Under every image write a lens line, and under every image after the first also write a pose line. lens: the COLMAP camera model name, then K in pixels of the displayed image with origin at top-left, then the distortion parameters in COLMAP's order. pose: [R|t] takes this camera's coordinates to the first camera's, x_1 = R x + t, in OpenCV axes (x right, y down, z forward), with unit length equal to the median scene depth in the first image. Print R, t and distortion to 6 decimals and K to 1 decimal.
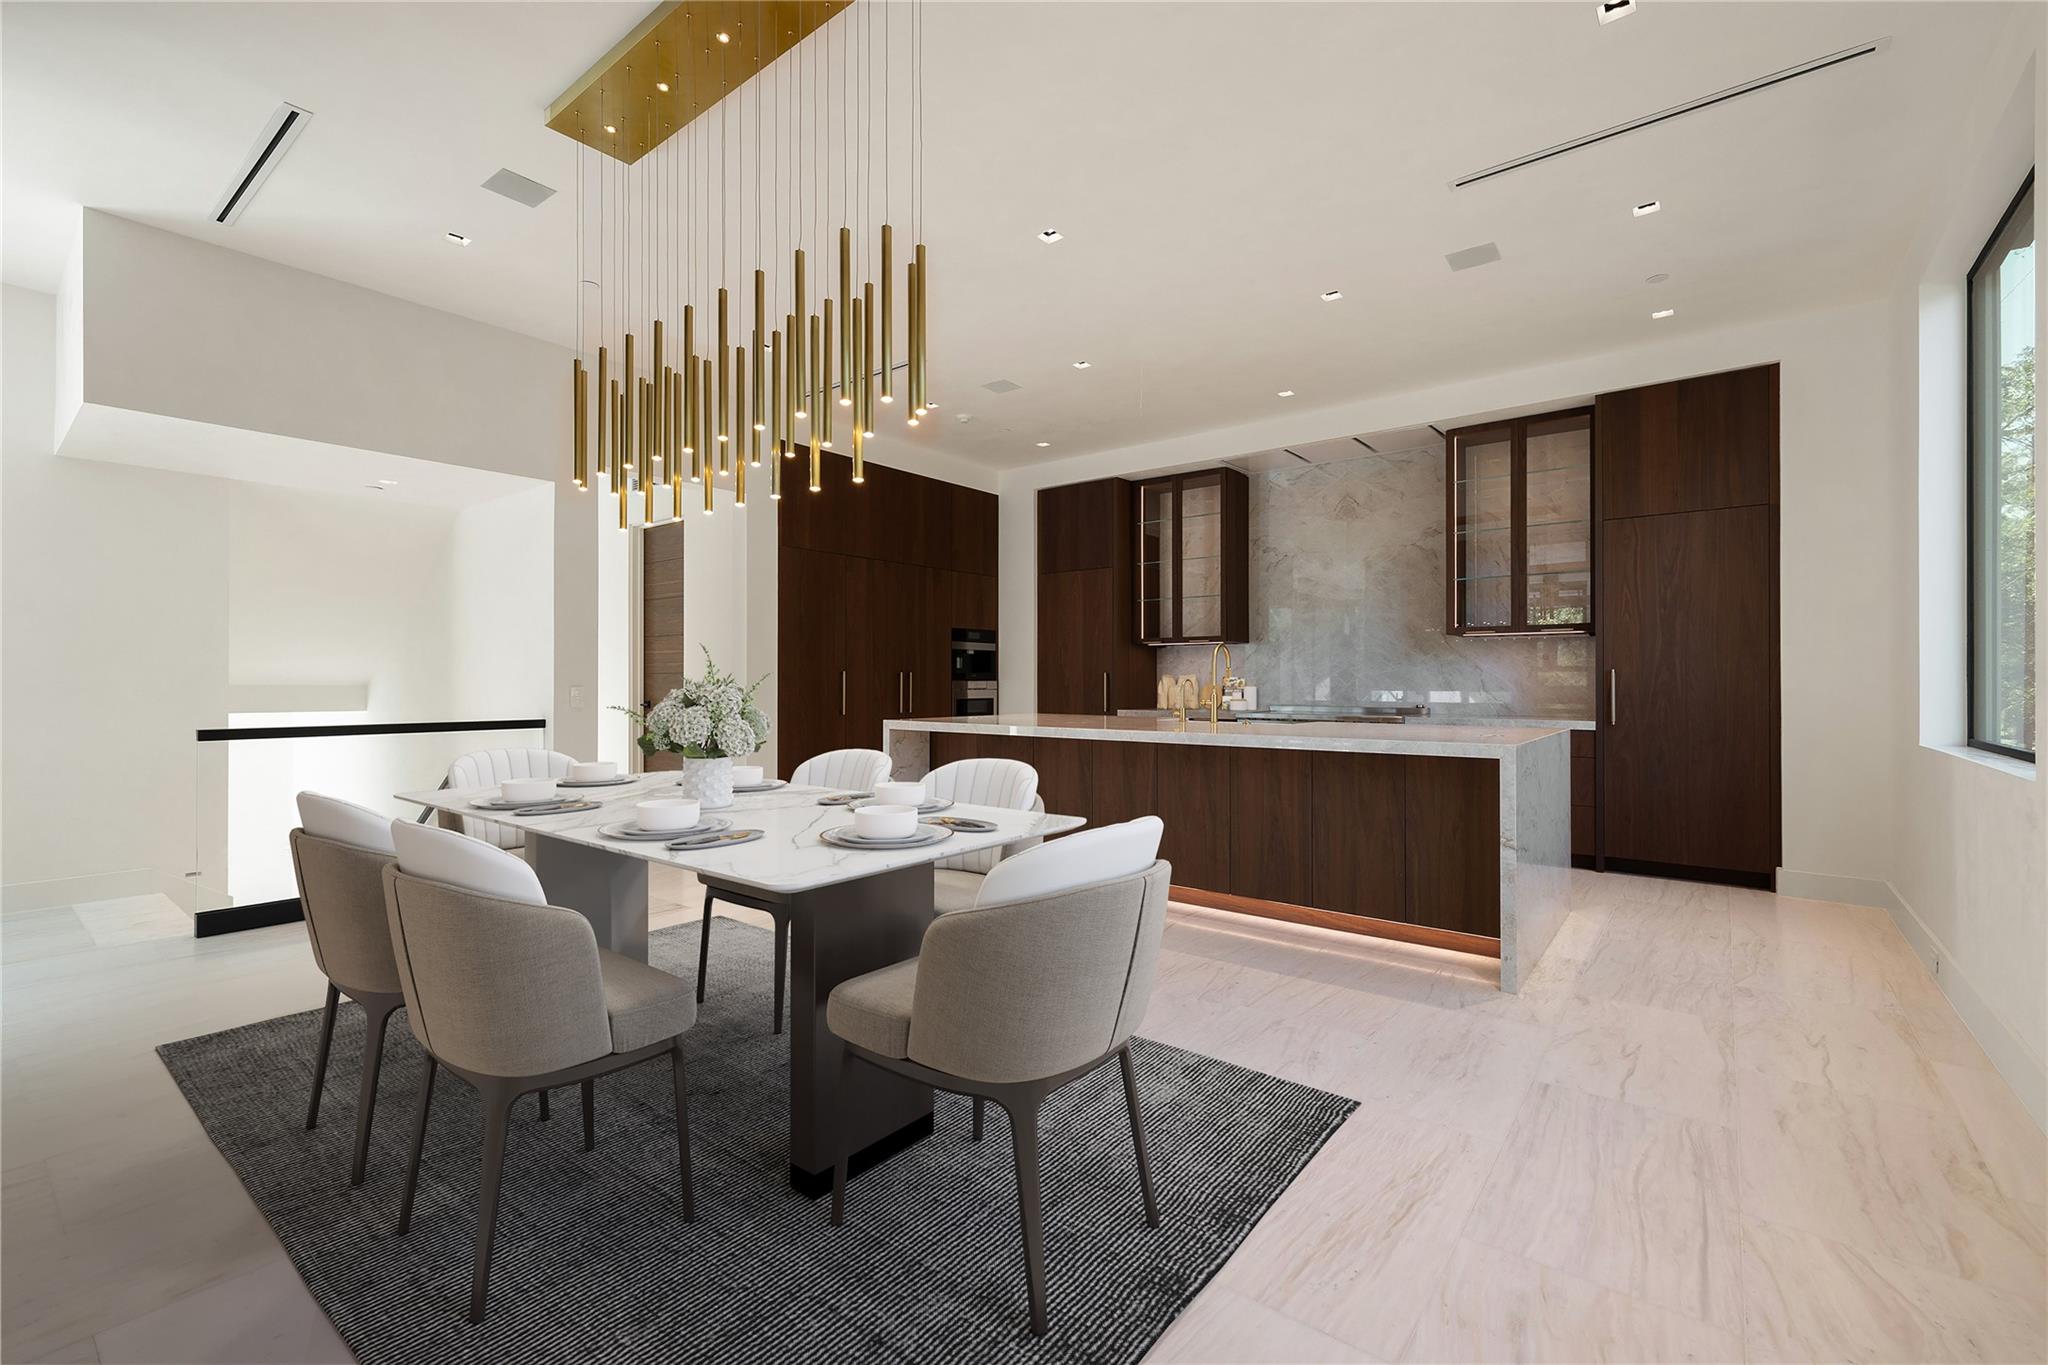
lens RADIAL K [[882.4, 0, 1017.3], [0, 882.4, 681.0], [0, 0, 1]] dist [0.000582, -0.000014]
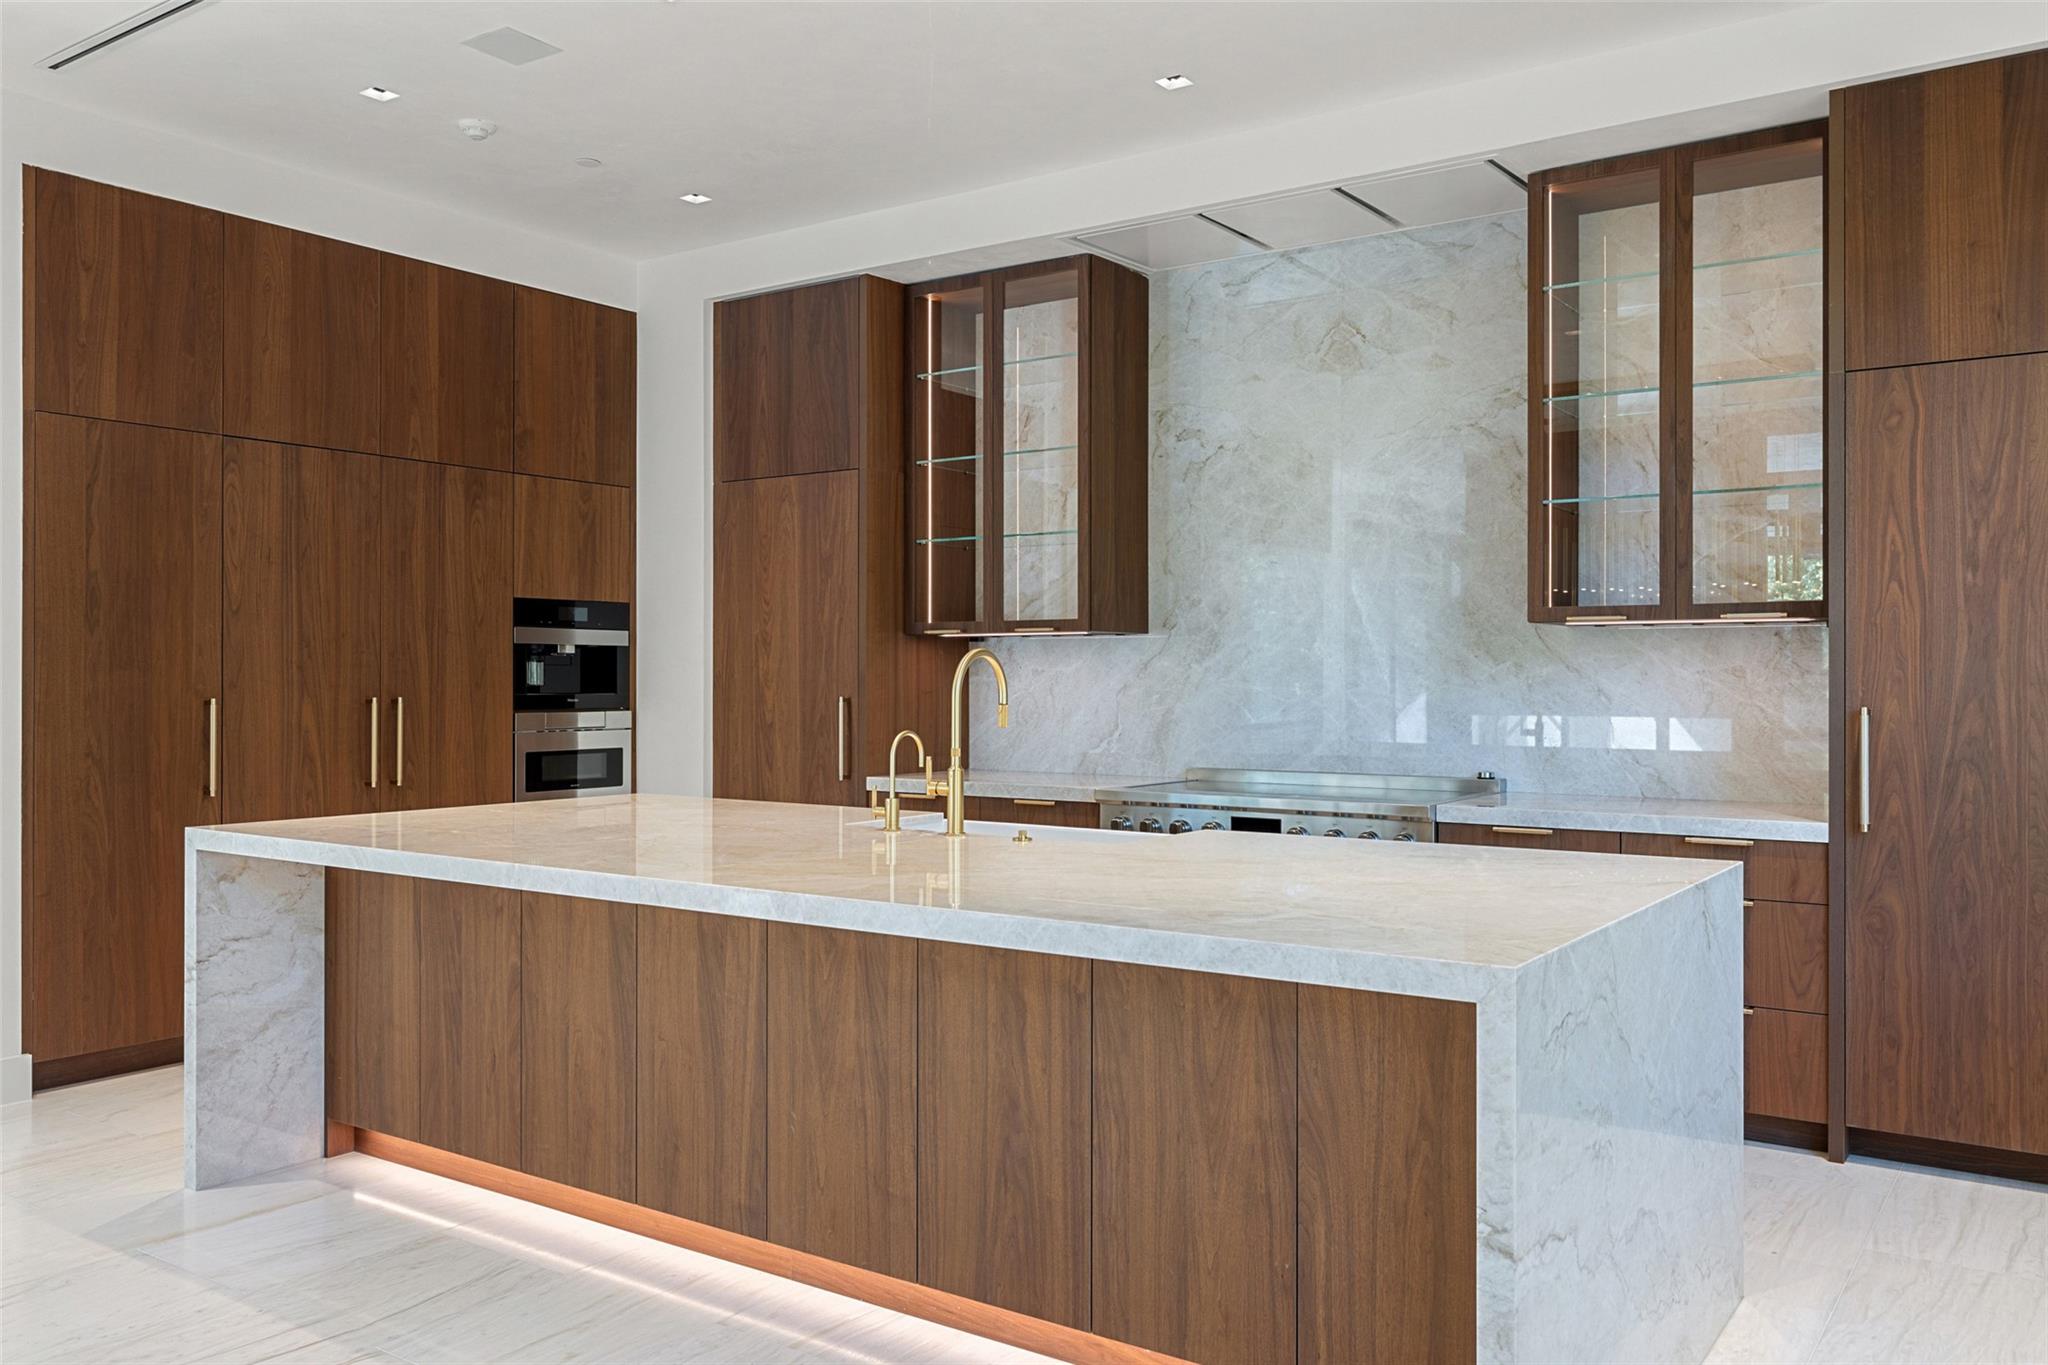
lens RADIAL K [[1596.1, 0, 1024.0], [0, 1596.1, 682.5], [0, 0, 1]] dist [-0.002635, -0.000133]
pose [[0.997845, 0.000068, 0.065609, 0.157478], [-0.000332, 0.999992, 0.004023, -0.022655], [-0.065608, -0.004036, 0.997837, 0.178270]]
